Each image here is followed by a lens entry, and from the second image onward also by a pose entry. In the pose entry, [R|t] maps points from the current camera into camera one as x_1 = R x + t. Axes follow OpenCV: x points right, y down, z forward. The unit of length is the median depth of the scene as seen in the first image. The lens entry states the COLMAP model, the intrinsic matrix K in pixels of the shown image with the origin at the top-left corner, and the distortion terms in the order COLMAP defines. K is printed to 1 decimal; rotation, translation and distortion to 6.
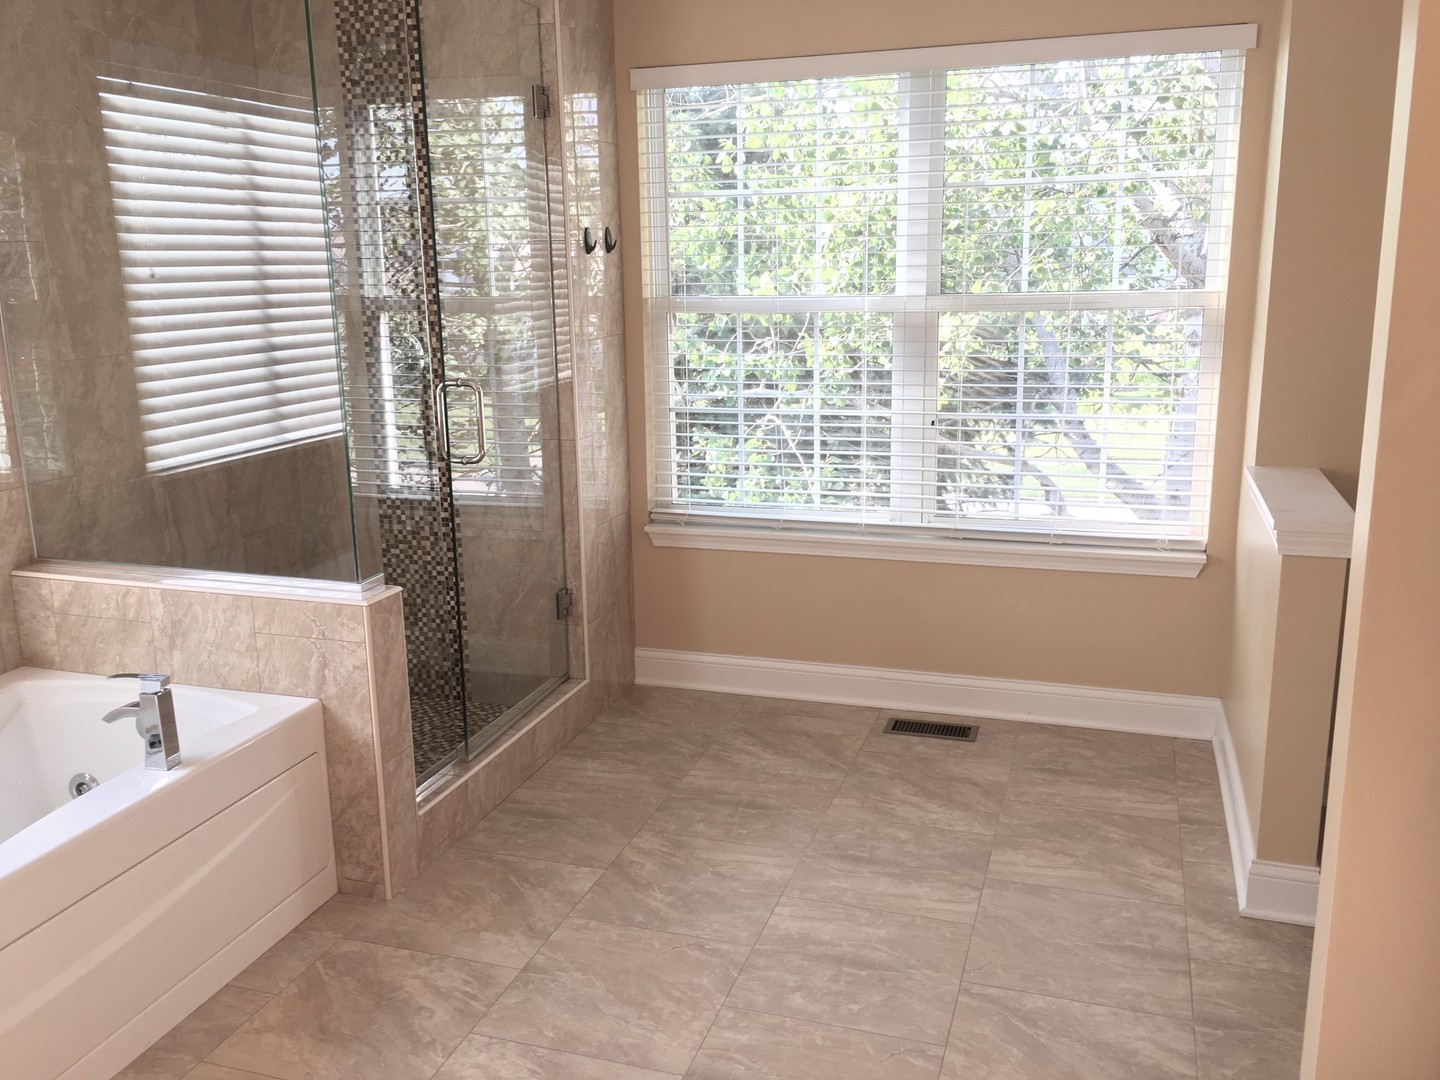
lens RADIAL K [[1227.1, 0, 723.2], [0, 1227.1, 537.3], [0, 0, 1]] dist [0.051896, -0.063577]
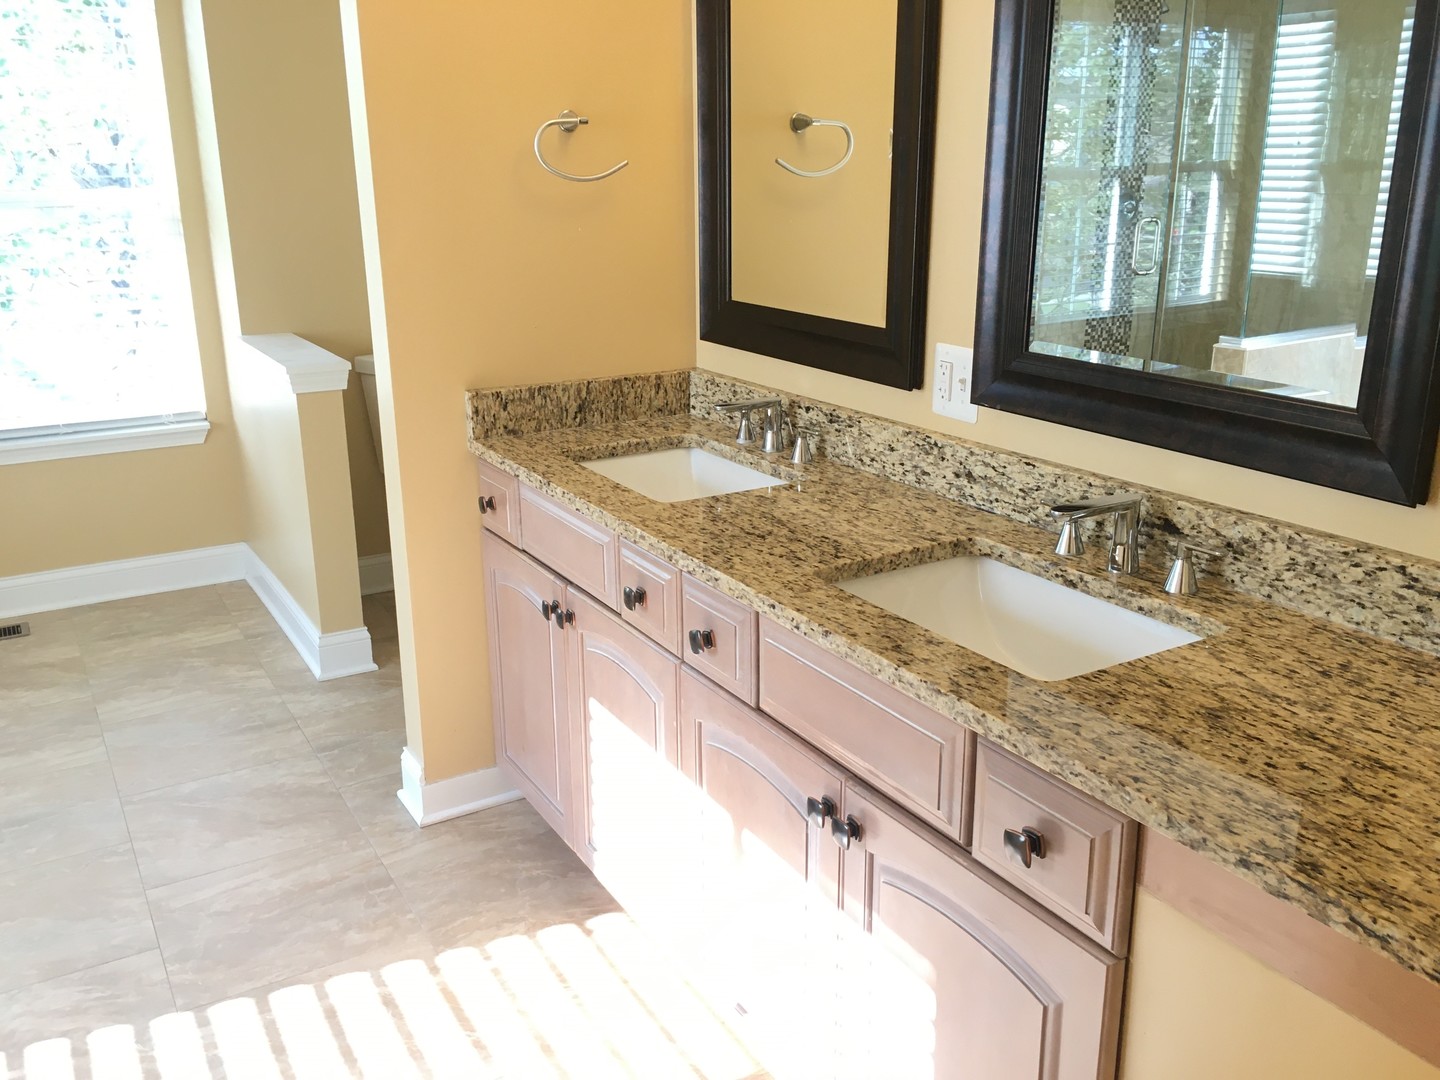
lens RADIAL K [[1227.1, 0, 719.0], [0, 1227.1, 535.8], [0, 0, 1]] dist [0.051896, -0.063577]
pose [[0.658520, -0.211758, 0.722156, -0.173275], [0.164371, 0.976899, 0.136570, 0.044523], [-0.734393, 0.028768, 0.678115, -0.152118]]
